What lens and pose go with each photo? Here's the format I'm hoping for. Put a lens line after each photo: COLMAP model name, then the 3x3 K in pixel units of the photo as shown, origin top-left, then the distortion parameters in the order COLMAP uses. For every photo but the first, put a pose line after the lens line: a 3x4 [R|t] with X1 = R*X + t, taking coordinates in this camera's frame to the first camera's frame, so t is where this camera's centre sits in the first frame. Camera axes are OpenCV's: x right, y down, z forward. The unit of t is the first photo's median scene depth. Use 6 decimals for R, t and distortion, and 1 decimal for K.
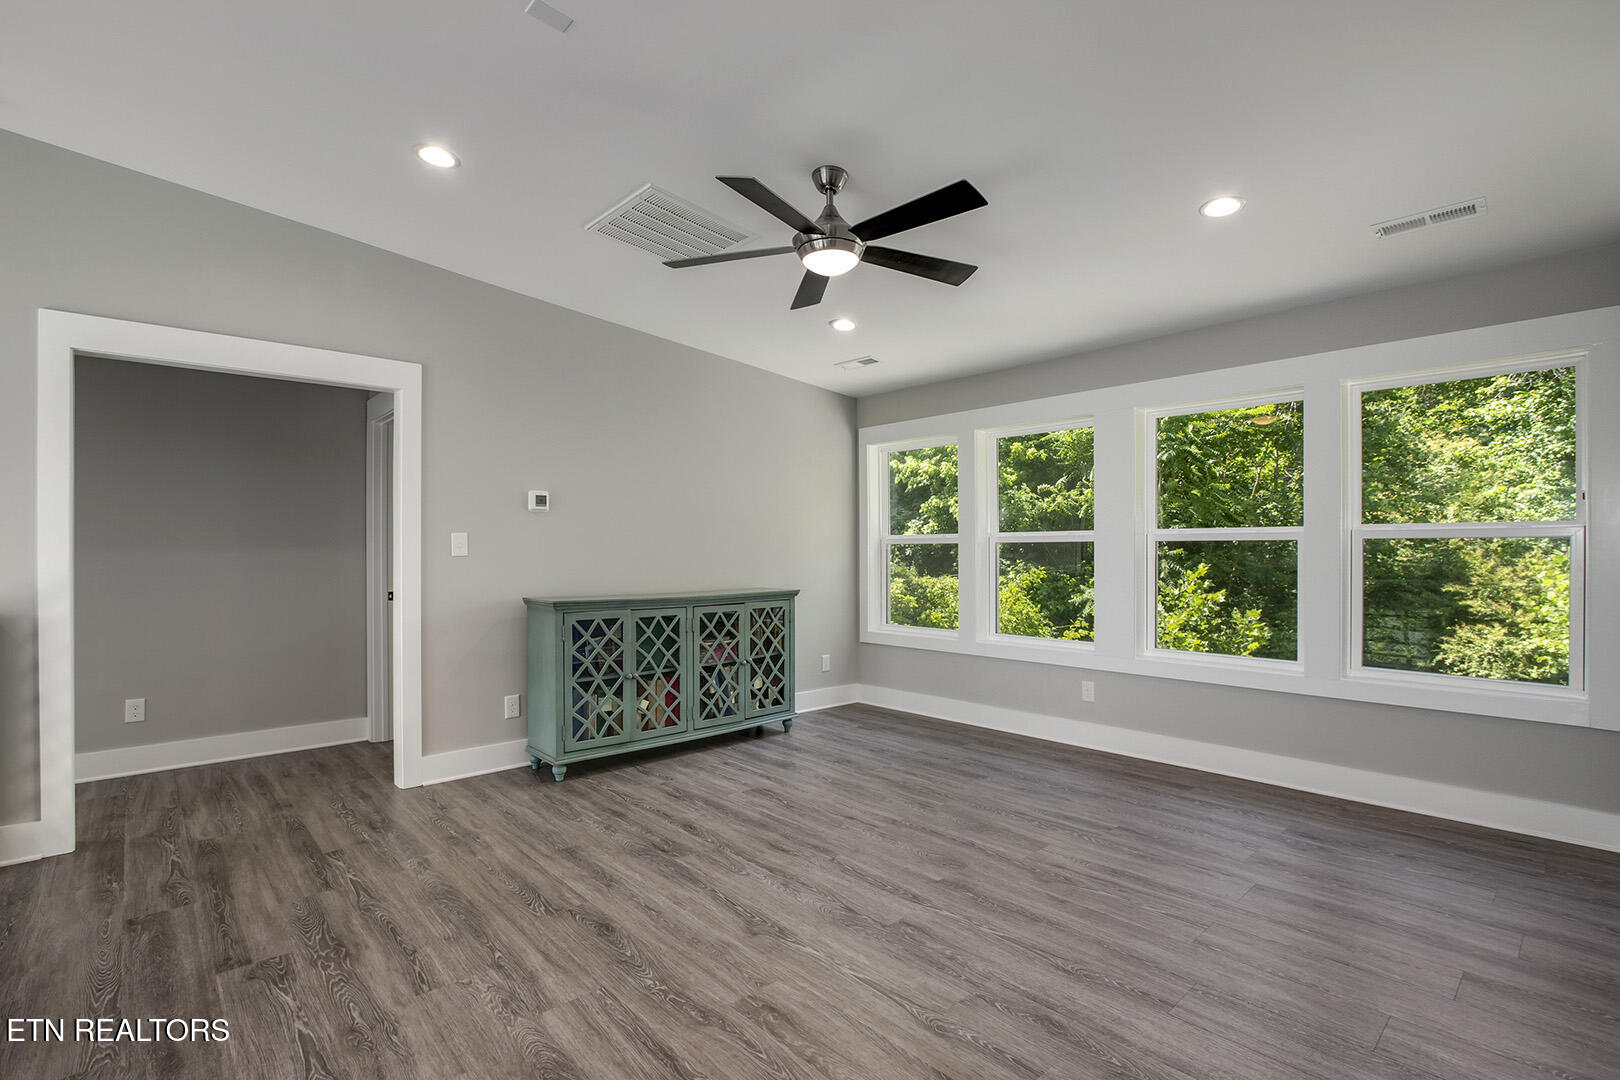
lens RADIAL K [[752.3, 0, 812.3], [0, 752.3, 549.4], [0, 0, 1]] dist [-0.024840, 0.001597]
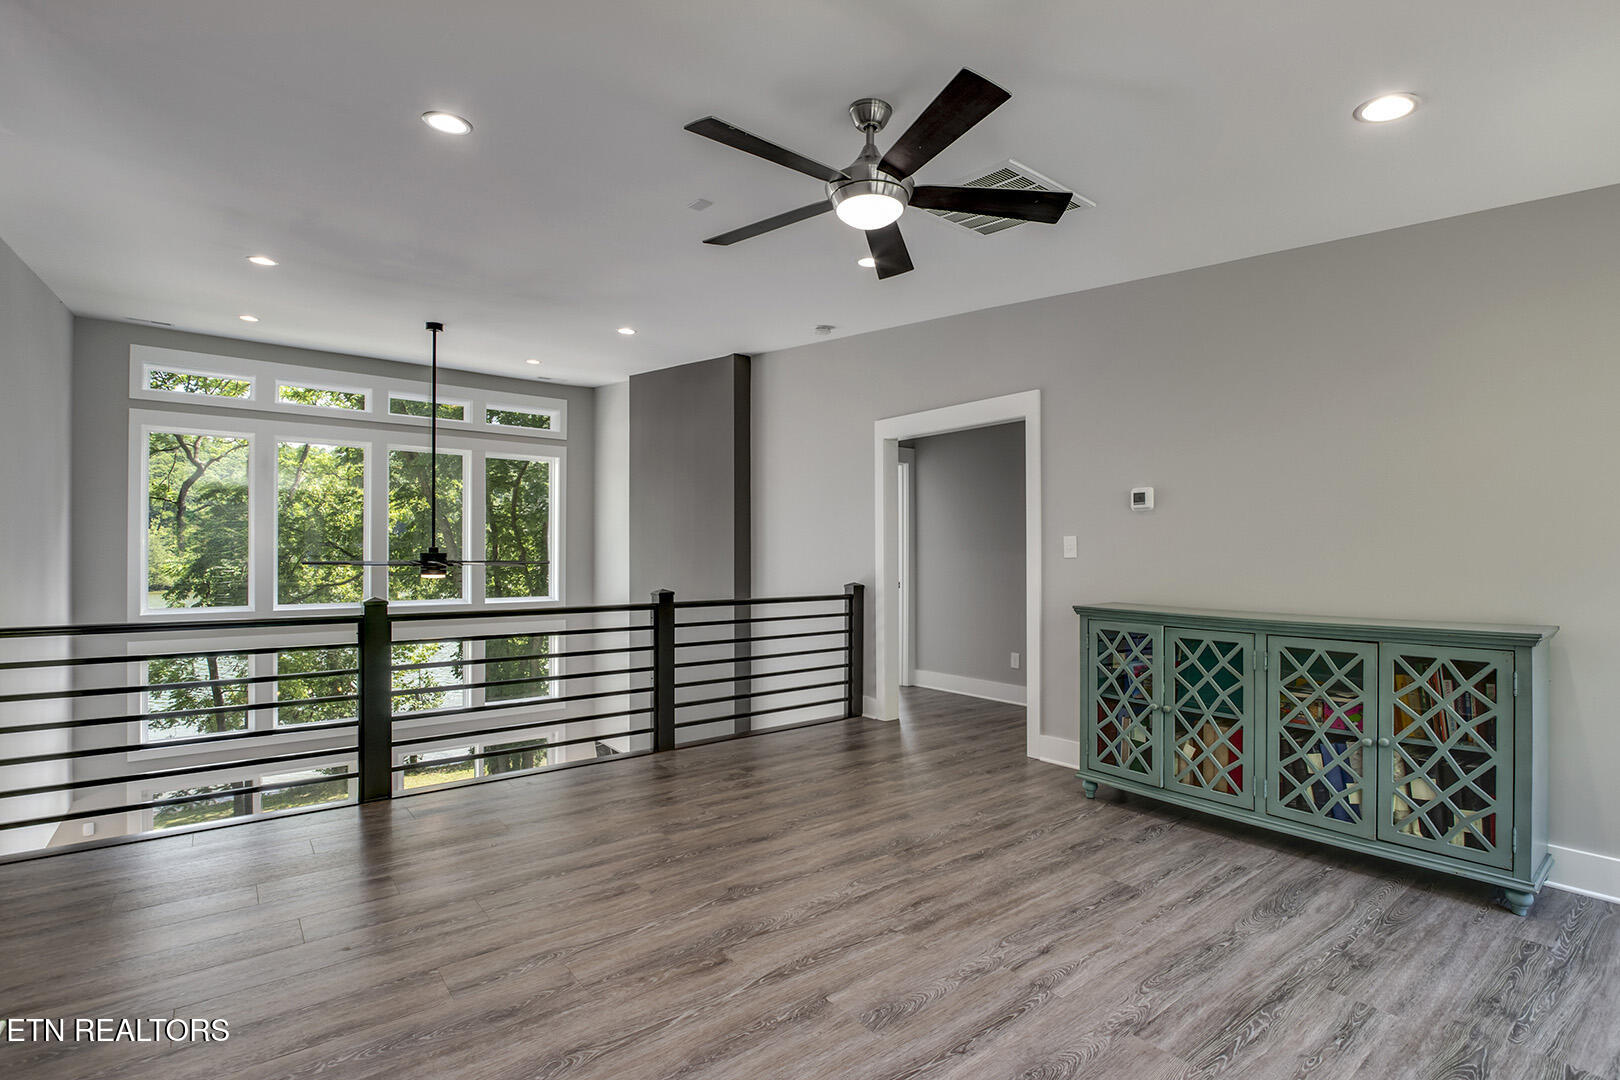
lens RADIAL K [[752.3, 0, 807.4], [0, 752.3, 545.2], [0, 0, 1]] dist [-0.024840, 0.001597]
pose [[-0.077605, -0.009230, -0.996941, 0.663781], [0.000109, 0.999957, -0.009266, 0.000572], [0.996984, -0.000828, -0.077601, 0.757839]]
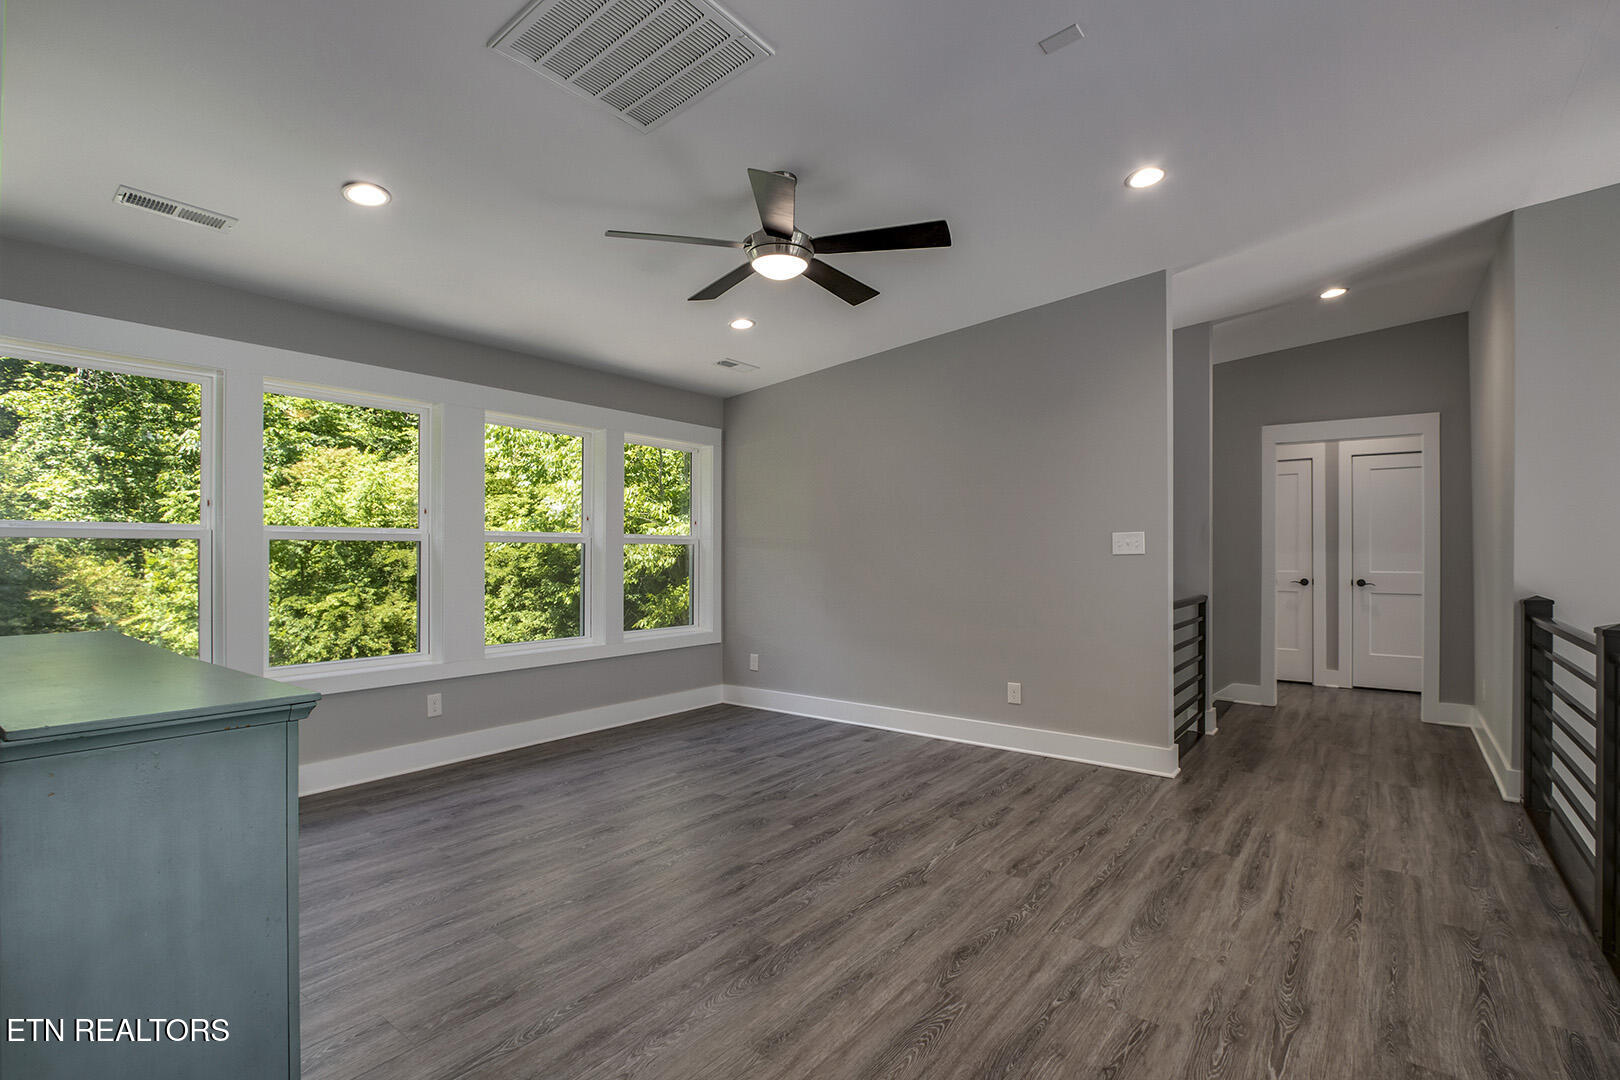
lens RADIAL K [[752.3, 0, 815.3], [0, 752.3, 551.0], [0, 0, 1]] dist [-0.024840, 0.001597]
pose [[-0.175900, 0.002989, 0.984403, -0.745862], [-0.002500, 0.999991, -0.003483, 0.004576], [-0.984405, -0.003074, -0.175891, 0.860769]]
